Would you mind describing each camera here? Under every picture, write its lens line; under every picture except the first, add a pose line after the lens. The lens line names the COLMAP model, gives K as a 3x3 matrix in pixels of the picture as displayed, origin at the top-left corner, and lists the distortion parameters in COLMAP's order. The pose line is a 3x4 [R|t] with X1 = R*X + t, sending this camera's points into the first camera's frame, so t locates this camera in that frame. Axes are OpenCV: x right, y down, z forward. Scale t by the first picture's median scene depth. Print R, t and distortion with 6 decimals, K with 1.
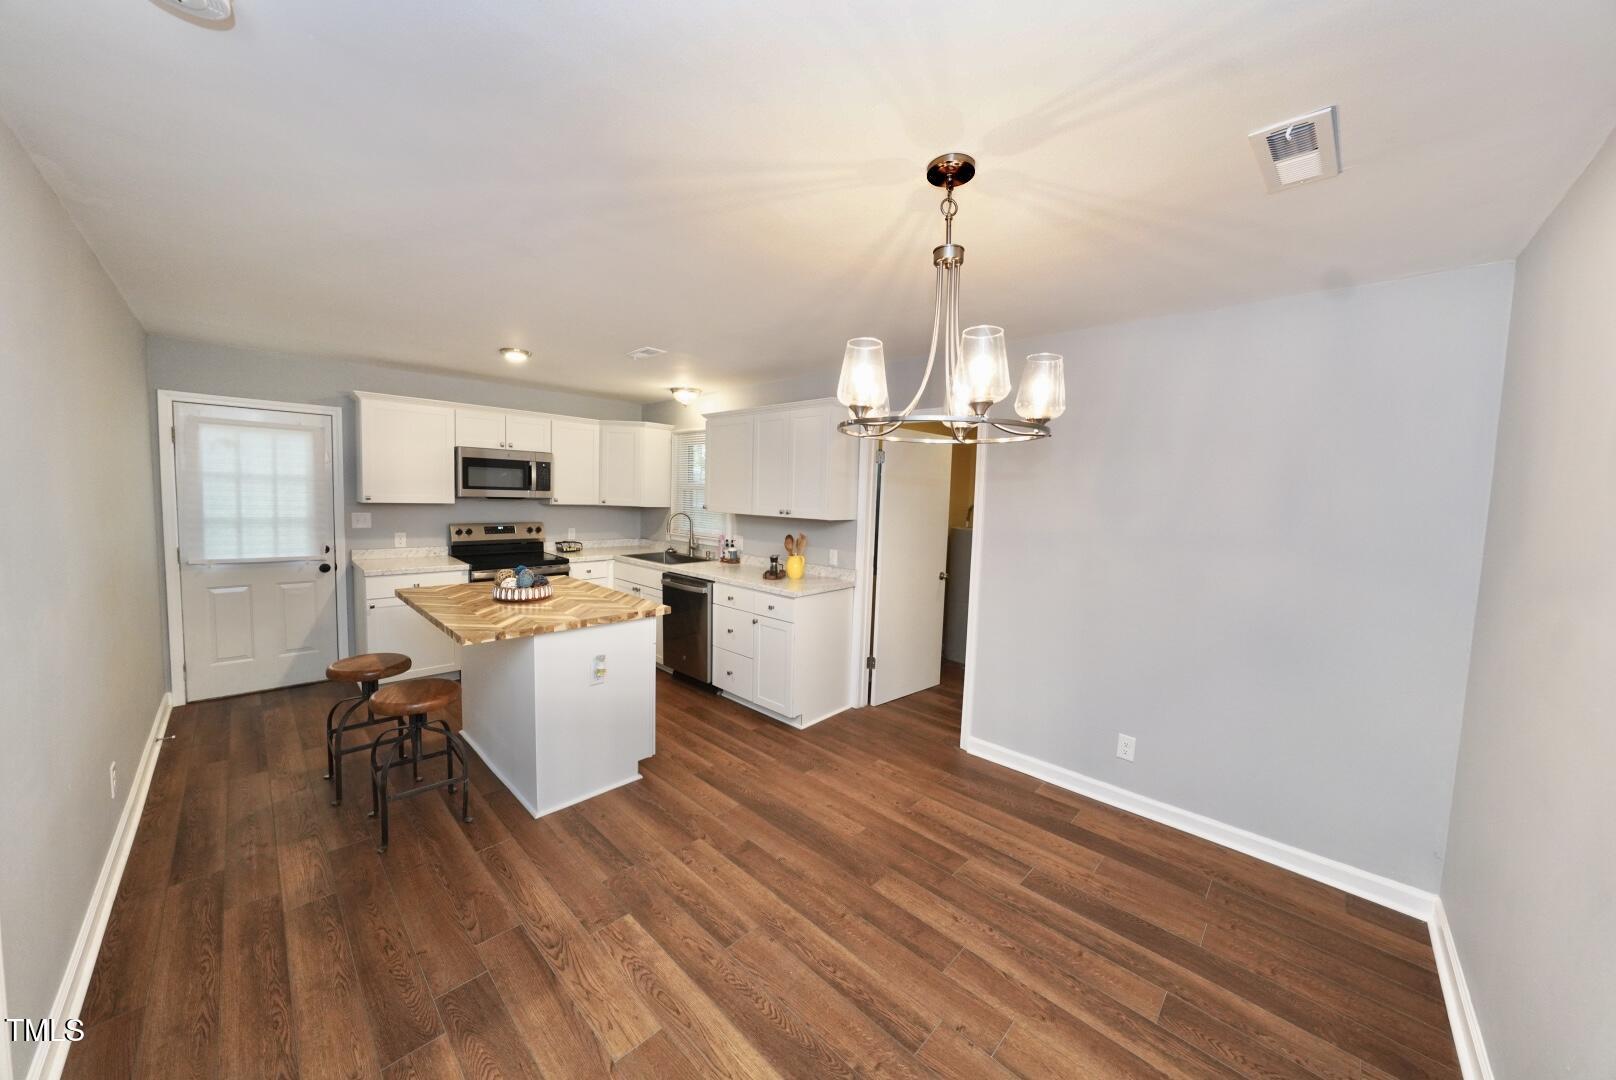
lens RADIAL K [[558.7, 0, 807.1], [0, 558.7, 534.0], [0, 0, 1]] dist [-0.029464, 0.006108]
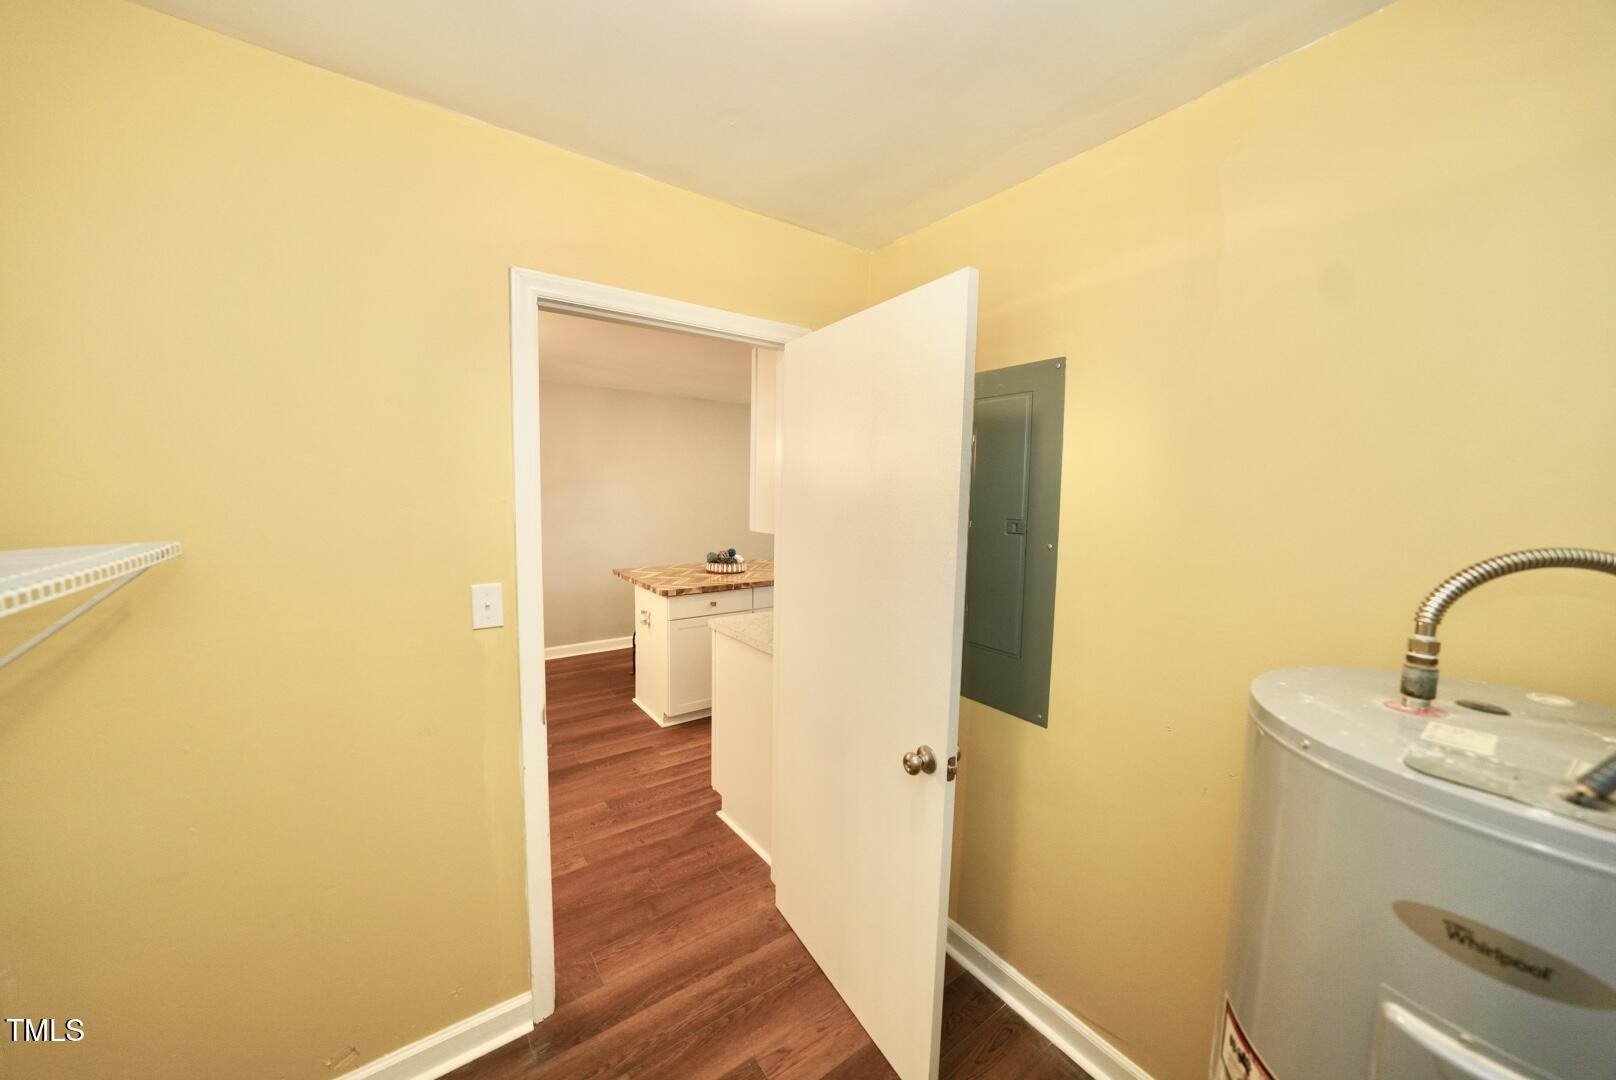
lens RADIAL K [[558.7, 0, 807.1], [0, 558.7, 534.0], [0, 0, 1]] dist [-0.029464, 0.006108]
pose [[-0.176115, 0.051585, -0.983017, 0.616727], [-0.093771, 0.993206, 0.068919, -0.068504], [0.979893, 0.104316, -0.170081, 1.115264]]
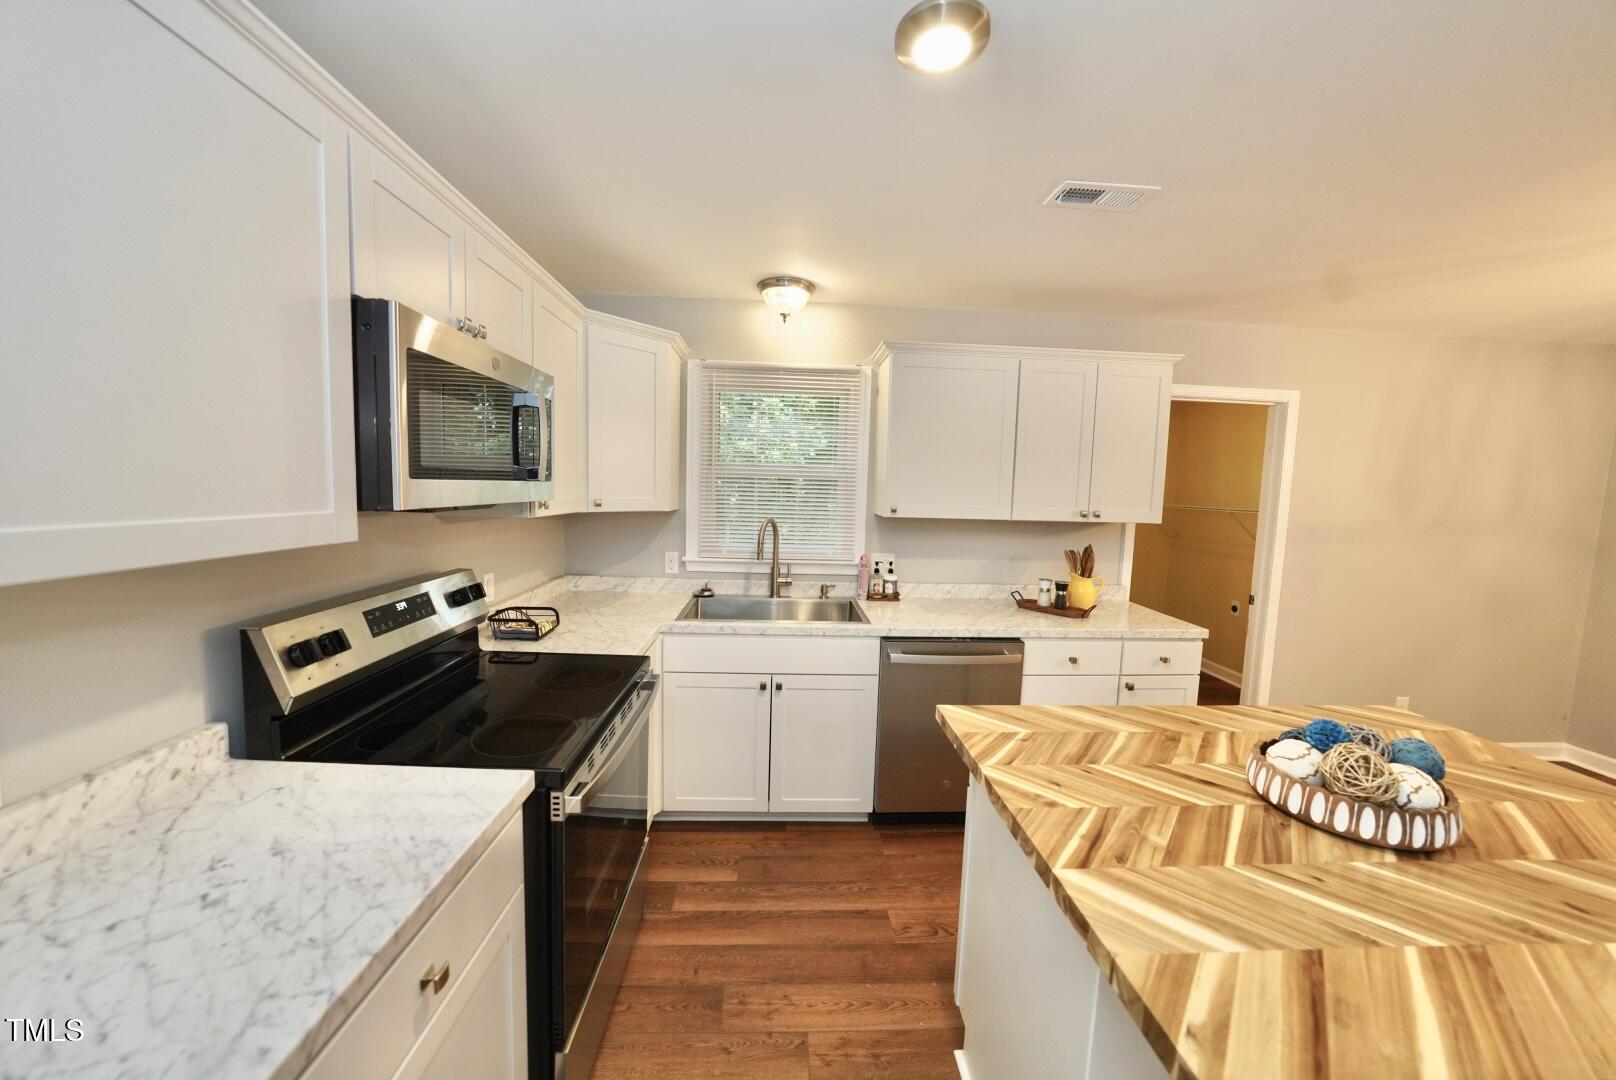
lens RADIAL K [[558.7, 0, 807.1], [0, 558.7, 534.0], [0, 0, 1]] dist [-0.029464, 0.006108]
pose [[0.688636, -0.074138, 0.721307, -0.768812], [0.045195, 0.997214, 0.059348, -0.072199], [-0.723697, -0.008270, 0.690068, 0.795378]]
